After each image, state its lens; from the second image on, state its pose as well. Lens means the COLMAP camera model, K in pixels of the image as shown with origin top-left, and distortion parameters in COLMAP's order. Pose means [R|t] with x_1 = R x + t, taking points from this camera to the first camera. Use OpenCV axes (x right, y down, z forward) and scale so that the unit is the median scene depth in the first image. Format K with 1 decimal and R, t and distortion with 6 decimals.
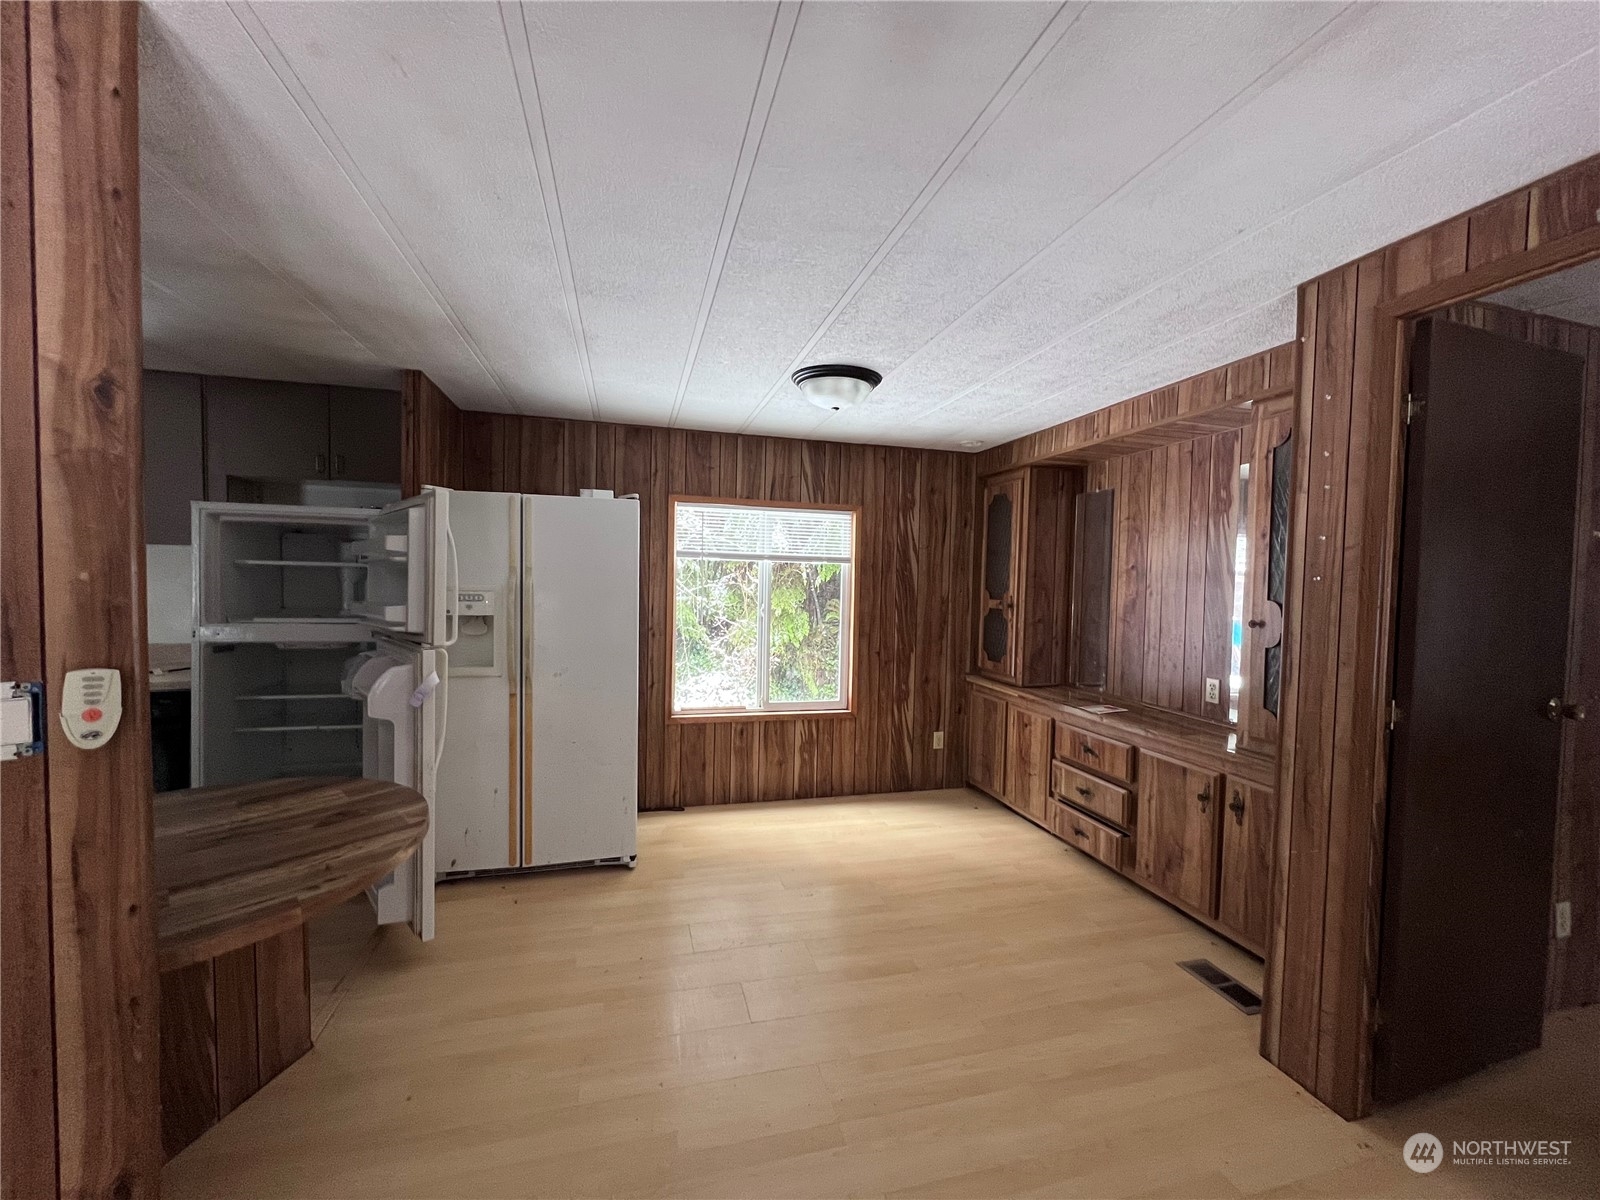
lens RADIAL K [[640.8, 0, 800.5], [0, 640.8, 603.8], [0, 0, 1]] dist [-0.002383, 0.000556]
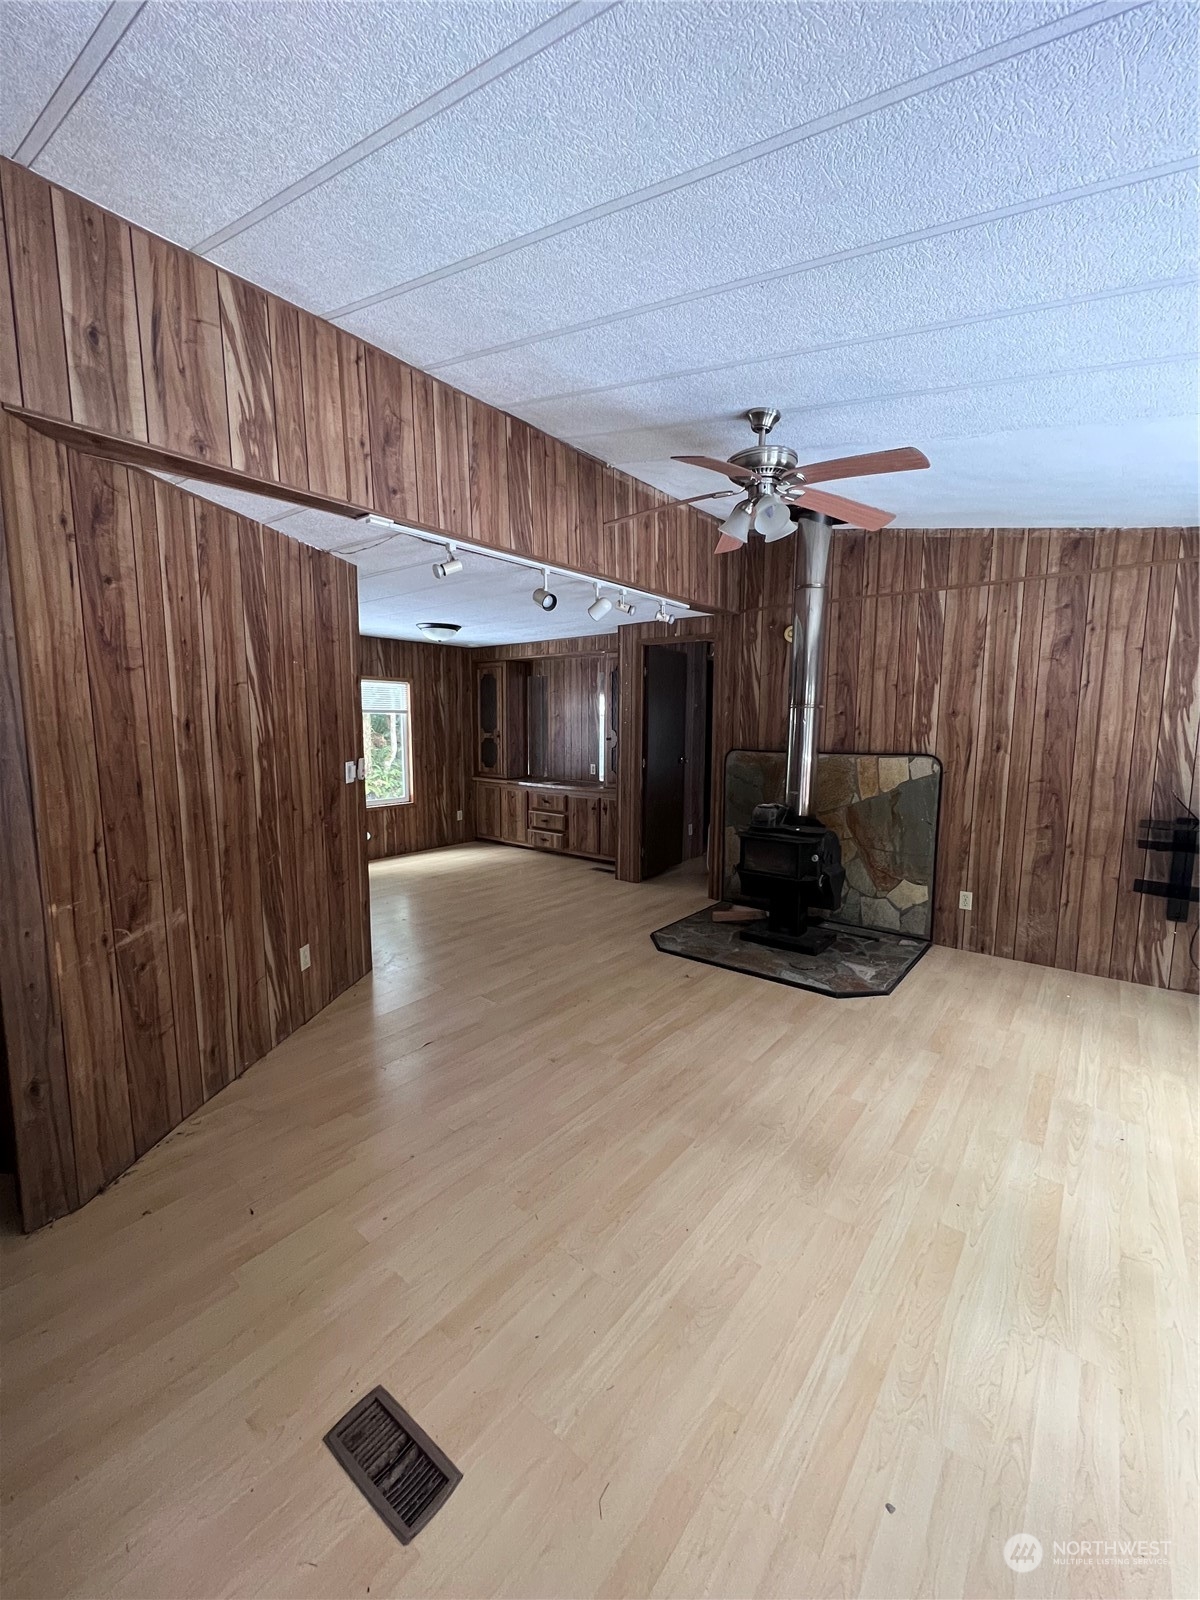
lens RADIAL K [[640.8, 0, 596.8], [0, 640.8, 800.0], [0, 0, 1]] dist [-0.002383, 0.000556]
pose [[0.812685, -0.089708, 0.575757, -0.644362], [0.034403, 0.993742, 0.106273, -0.000059], [-0.581687, -0.066559, 0.810685, -0.836224]]
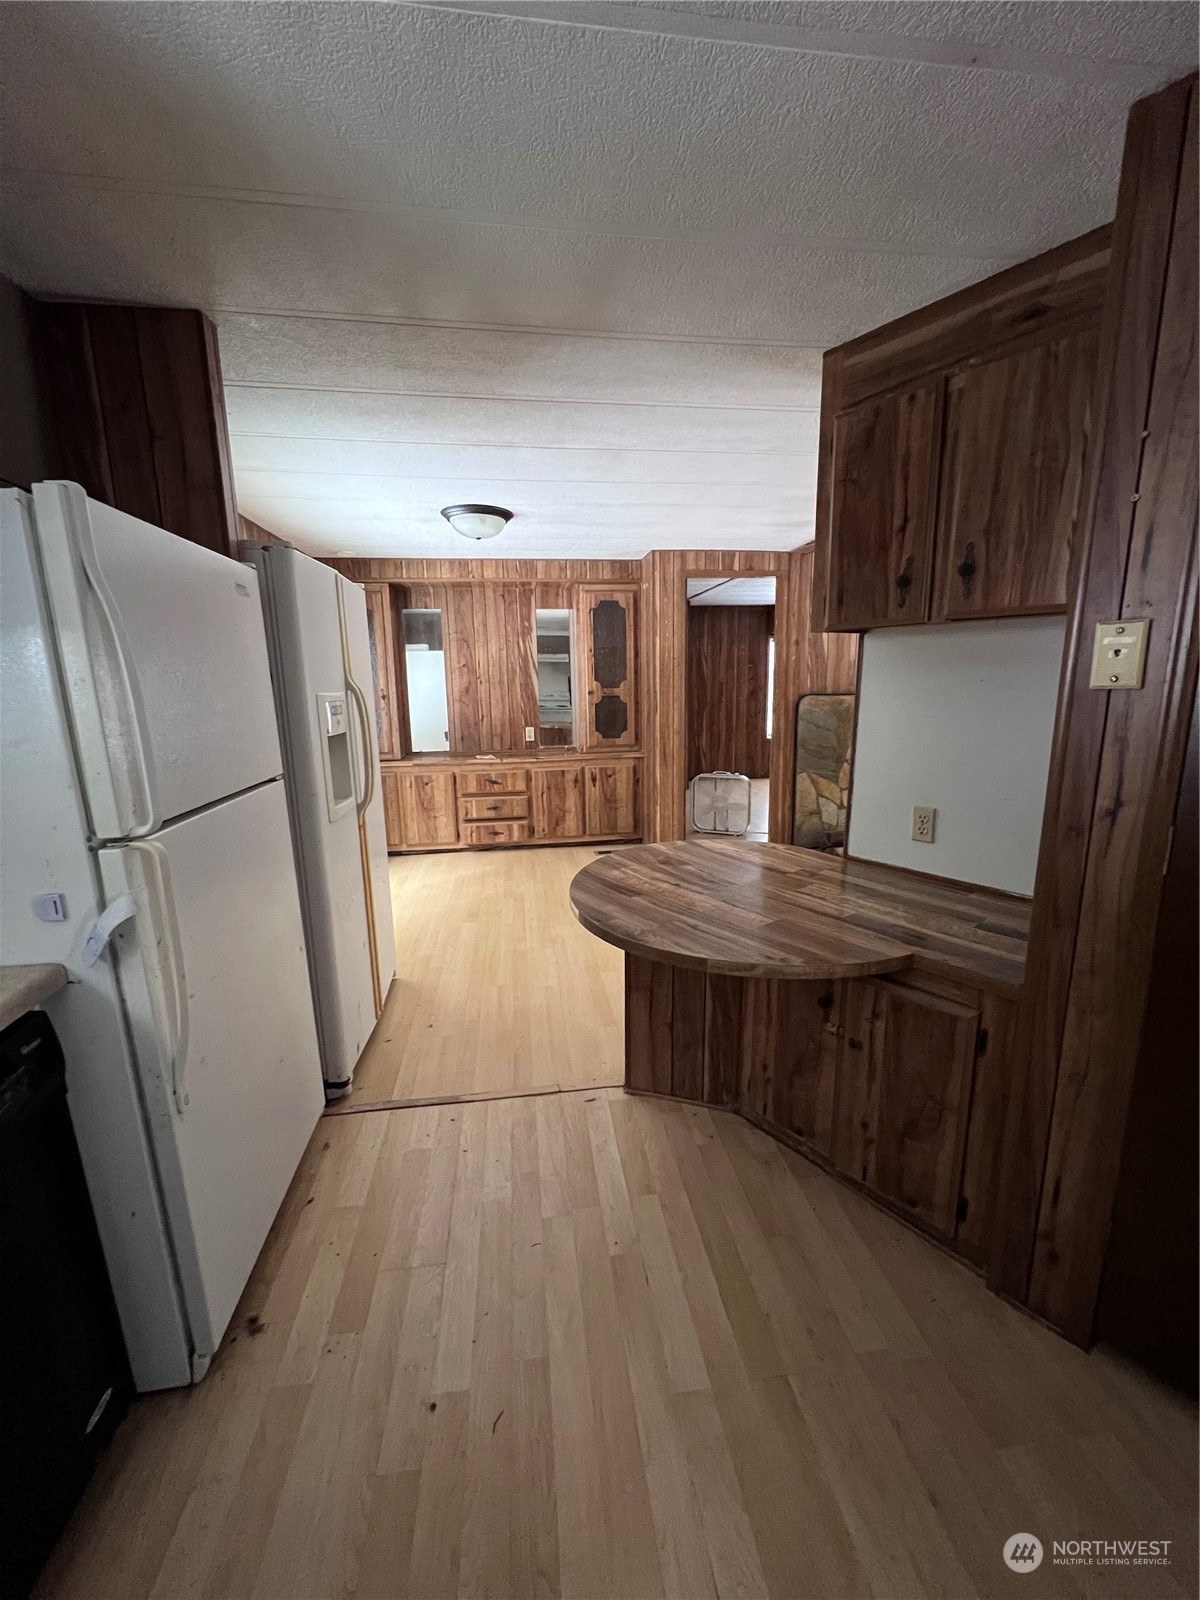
lens RADIAL K [[640.8, 0, 600.5], [0, 640.8, 801.0], [0, 0, 1]] dist [-0.002383, 0.000556]
pose [[0.125480, -0.209006, 0.969831, -1.064340], [0.056108, 0.977487, 0.203397, -0.035562], [-0.990508, 0.028893, 0.134382, 0.514316]]
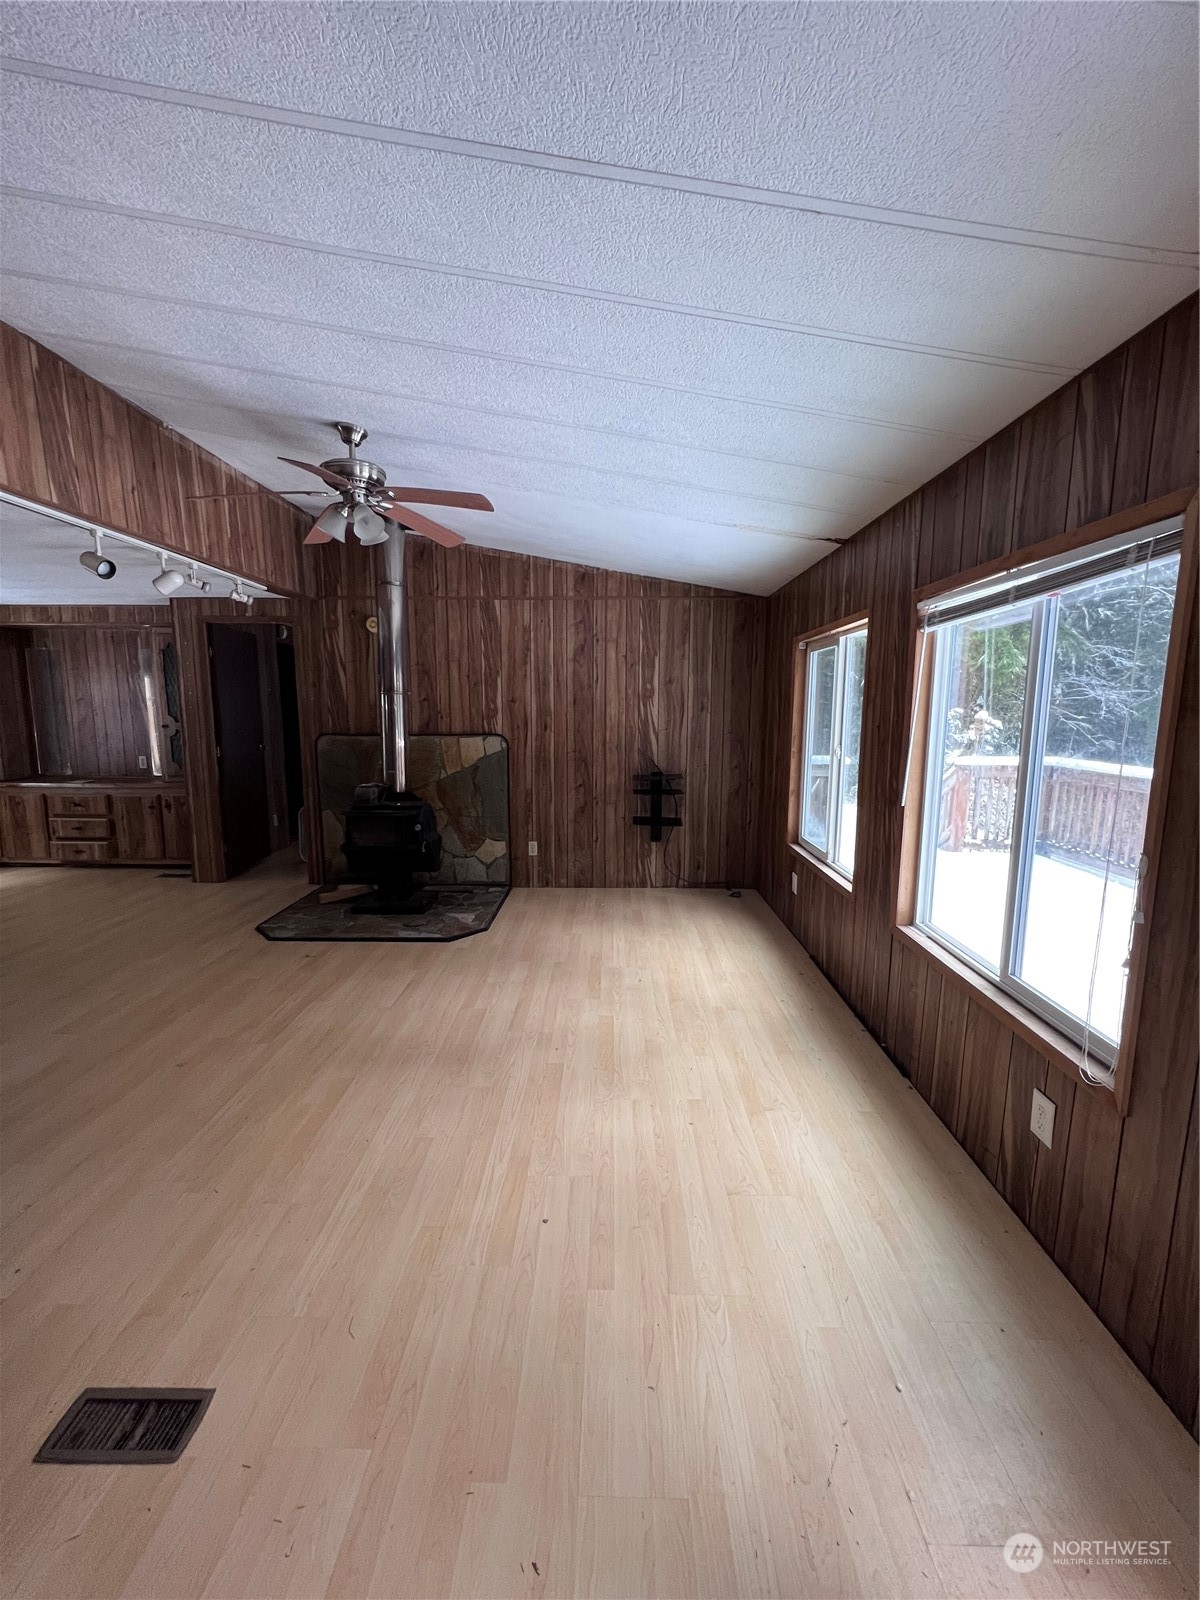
lens RADIAL K [[640.8, 0, 601.8], [0, 640.8, 799.9], [0, 0, 1]] dist [-0.002383, 0.000556]
pose [[0.280617, -0.154371, 0.947324, -0.797743], [0.034241, 0.987963, 0.150850, 0.000090], [-0.959209, -0.009893, 0.282525, -0.867126]]
